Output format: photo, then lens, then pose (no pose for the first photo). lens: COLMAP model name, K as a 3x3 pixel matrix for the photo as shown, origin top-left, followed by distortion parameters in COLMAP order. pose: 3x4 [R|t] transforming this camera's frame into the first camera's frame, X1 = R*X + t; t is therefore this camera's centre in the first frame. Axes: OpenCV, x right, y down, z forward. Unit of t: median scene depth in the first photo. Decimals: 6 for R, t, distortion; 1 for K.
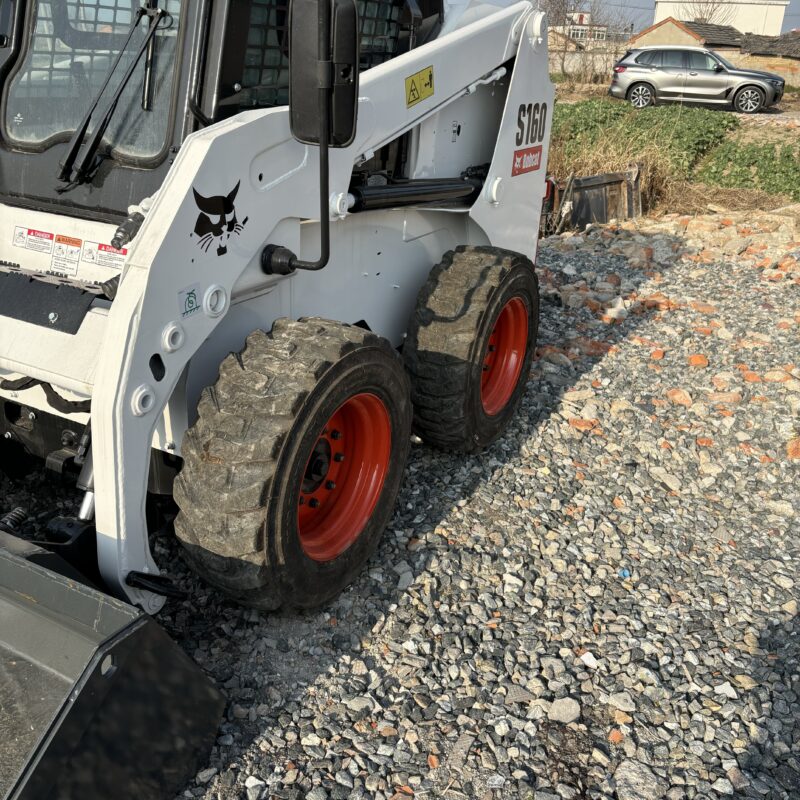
lens RADIAL K [[812.8, 0, 401.6], [0, 812.8, 397.6], [0, 0, 1]] dist [0.020984, 0.000000]
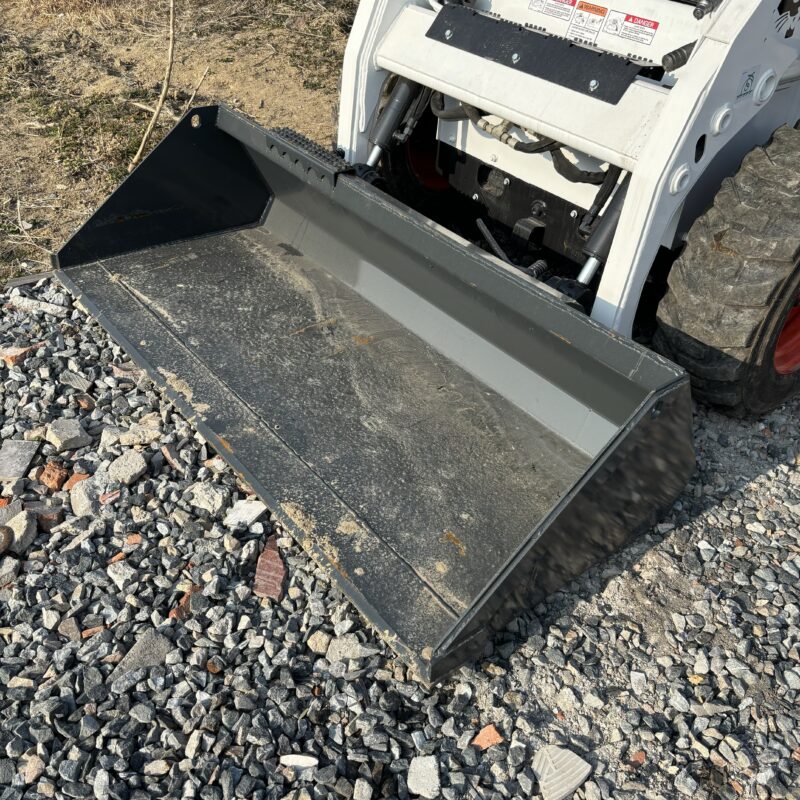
lens RADIAL K [[812.8, 0, 400.1], [0, 812.8, 396.1], [0, 0, 1]] dist [0.020984, 0.000000]
pose [[0.928057, 0.239614, -0.285125, -0.272955], [-0.171382, 0.954444, 0.244264, 0.070212], [0.330665, -0.177826, 0.926843, -0.116848]]
